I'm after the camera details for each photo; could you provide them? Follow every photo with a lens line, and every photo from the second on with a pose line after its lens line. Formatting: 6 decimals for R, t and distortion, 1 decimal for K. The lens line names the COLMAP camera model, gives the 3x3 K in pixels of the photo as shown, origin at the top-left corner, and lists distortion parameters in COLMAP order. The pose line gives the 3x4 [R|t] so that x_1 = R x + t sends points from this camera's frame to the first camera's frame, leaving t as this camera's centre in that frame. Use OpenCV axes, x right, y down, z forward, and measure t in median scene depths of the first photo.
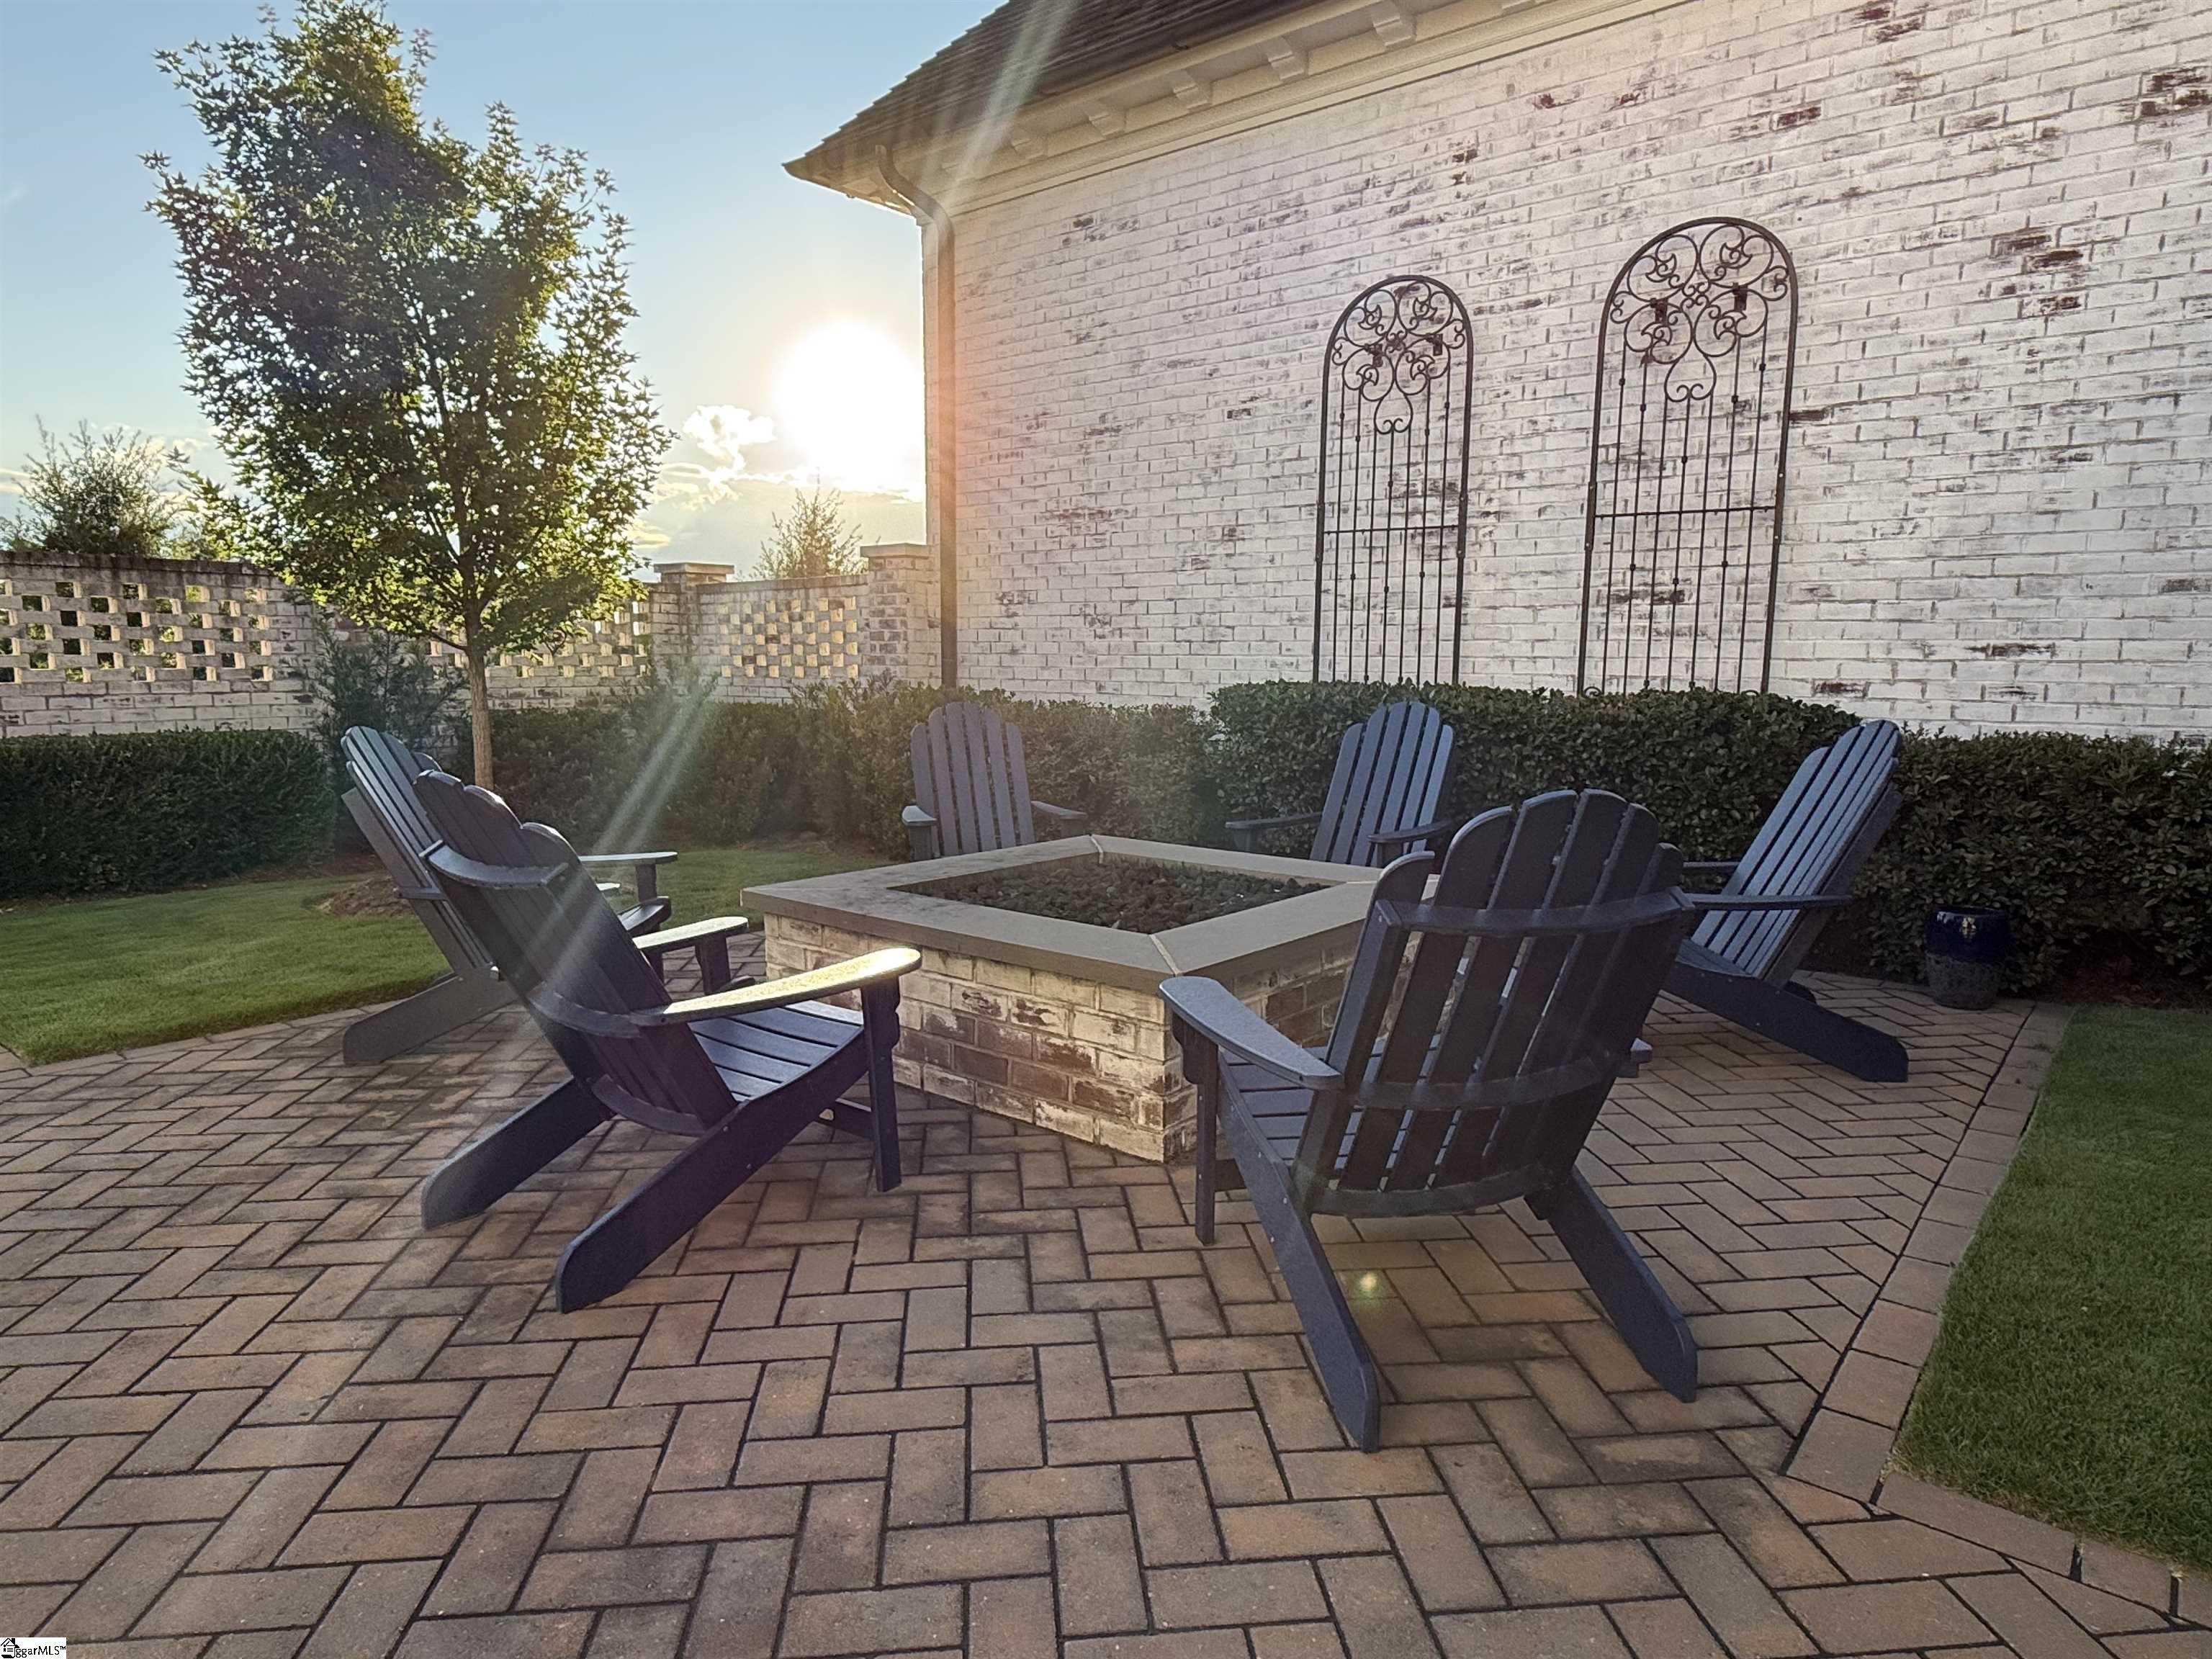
lens RADIAL K [[1333.4, 0, 1109.1], [0, 1333.4, 827.6], [0, 0, 1]] dist [0.003889, 0.000954]
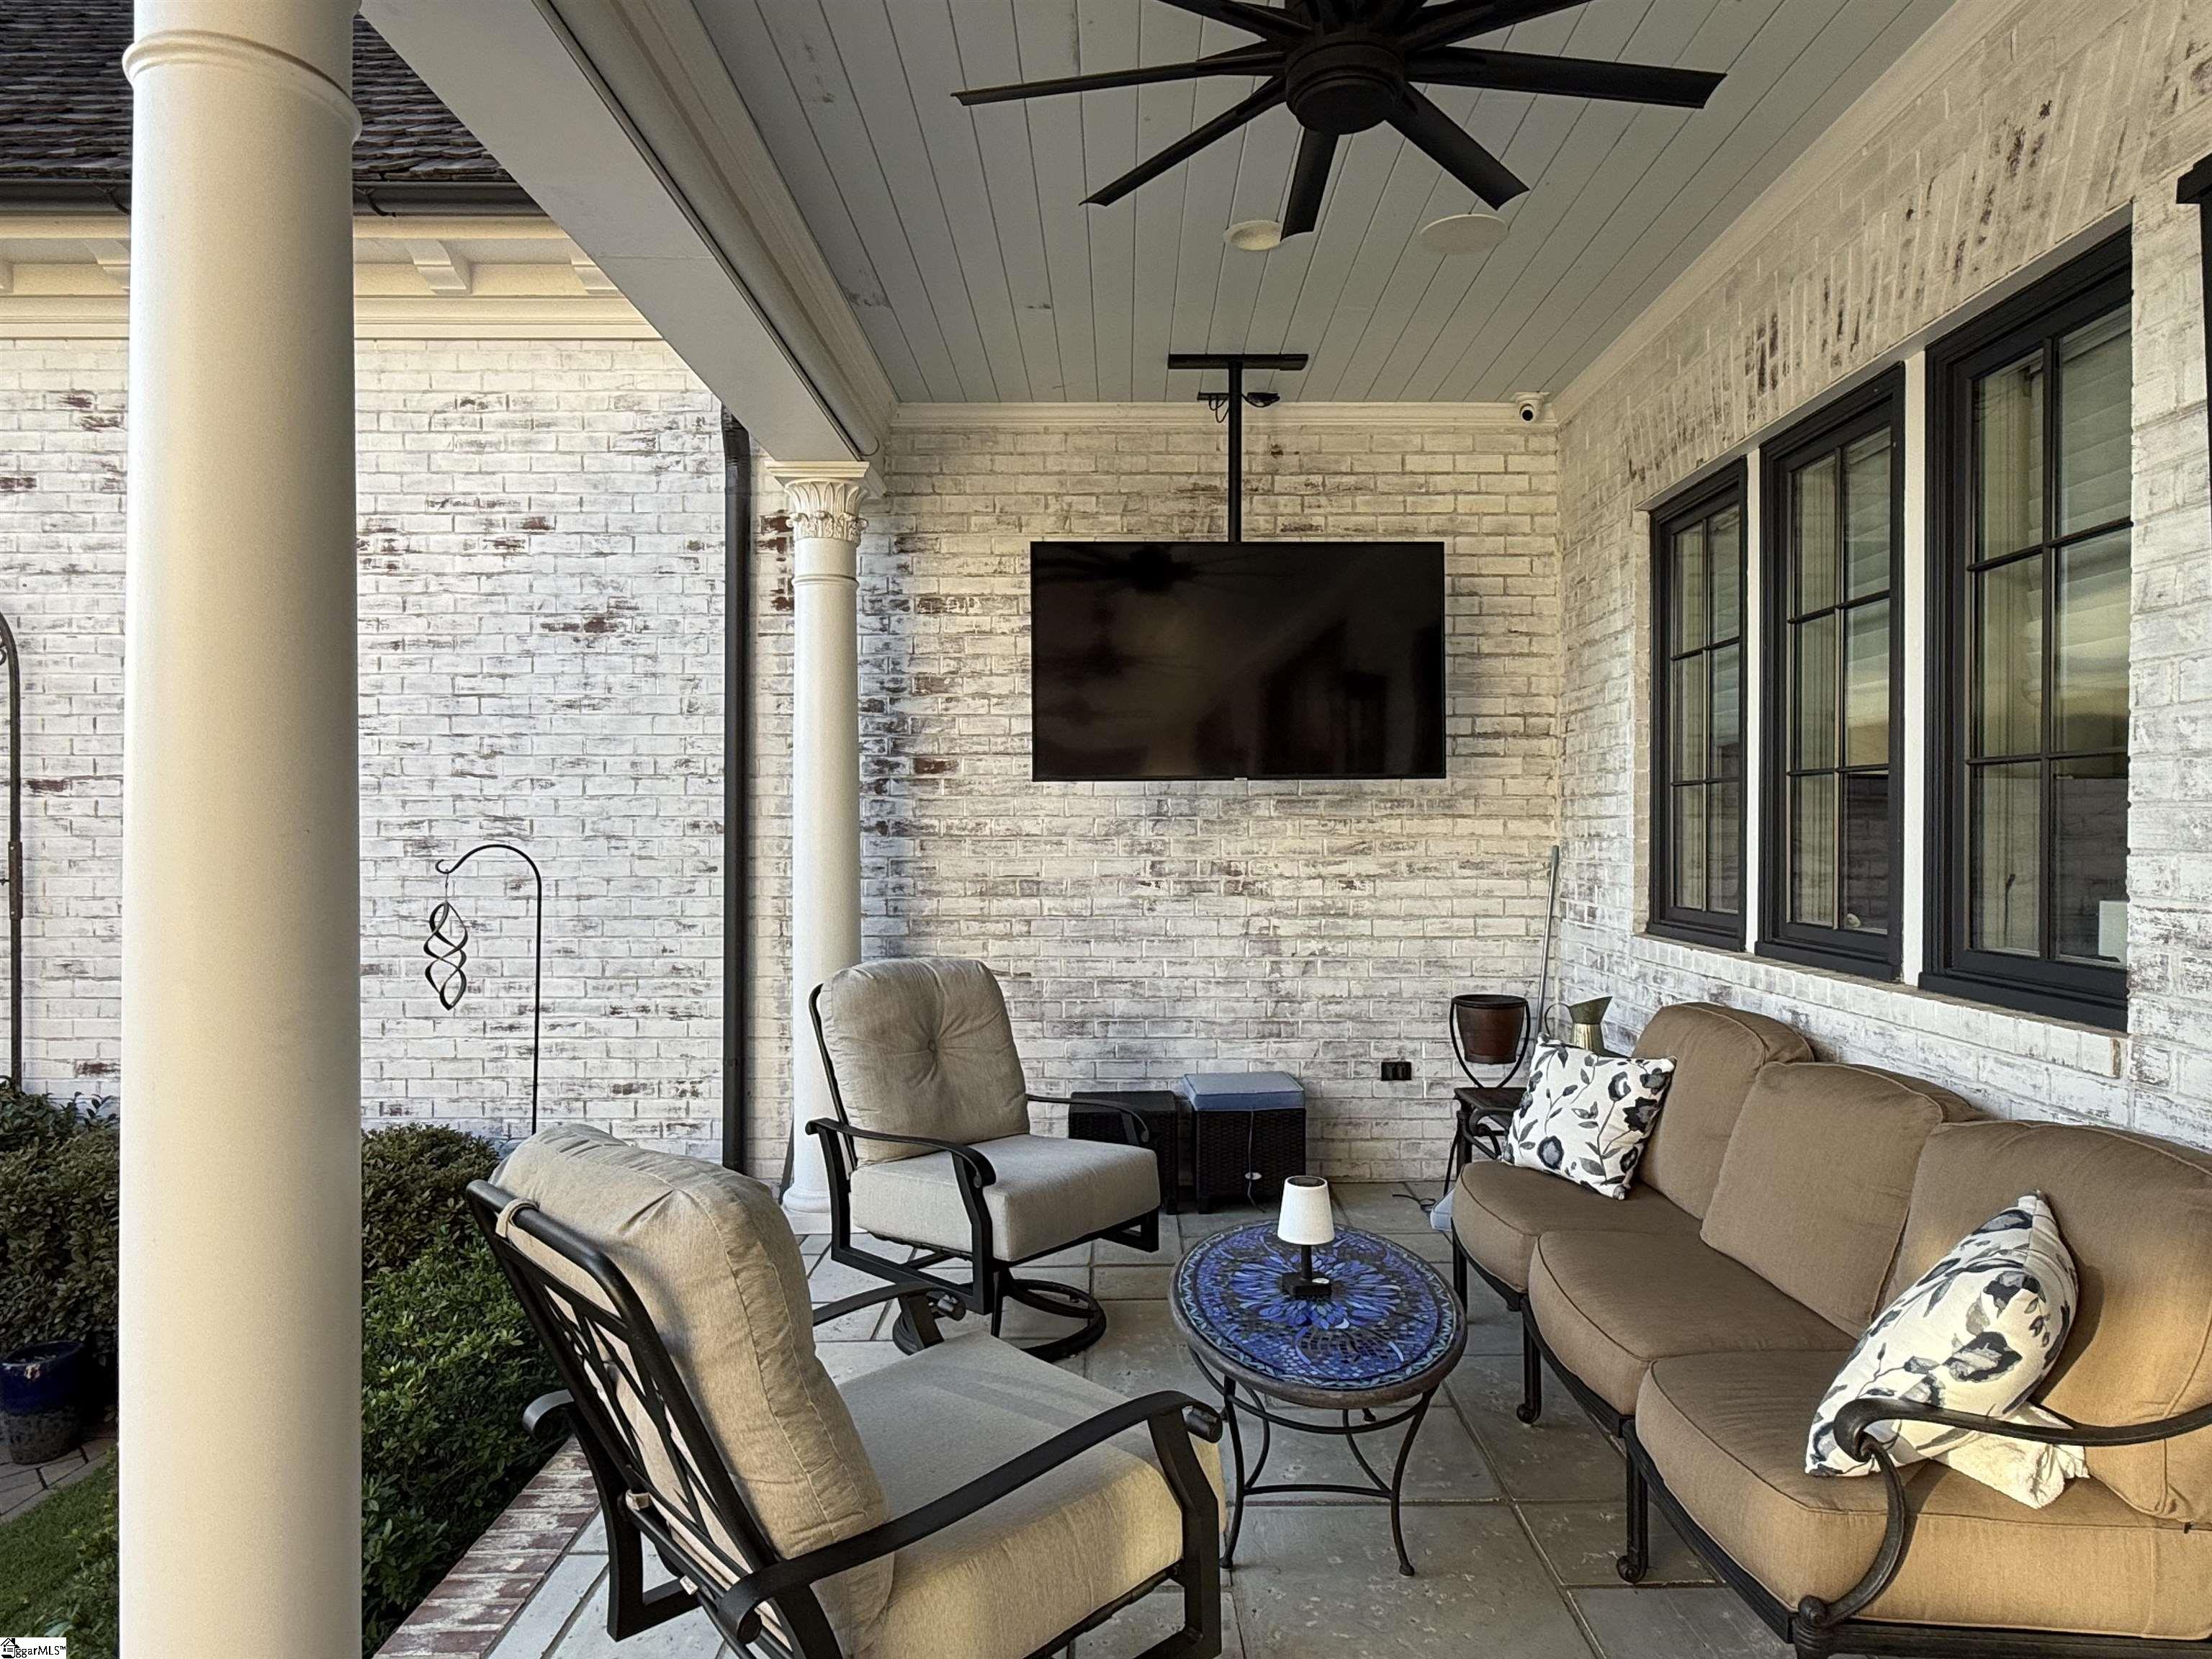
lens RADIAL K [[1333.4, 0, 1116.7], [0, 1333.4, 837.8], [0, 0, 1]] dist [0.003889, 0.000954]
pose [[0.771345, -0.008571, 0.636359, 0.517827], [0.088632, 0.991612, -0.094077, -0.117290], [-0.630215, 0.128968, 0.765635, -0.211489]]
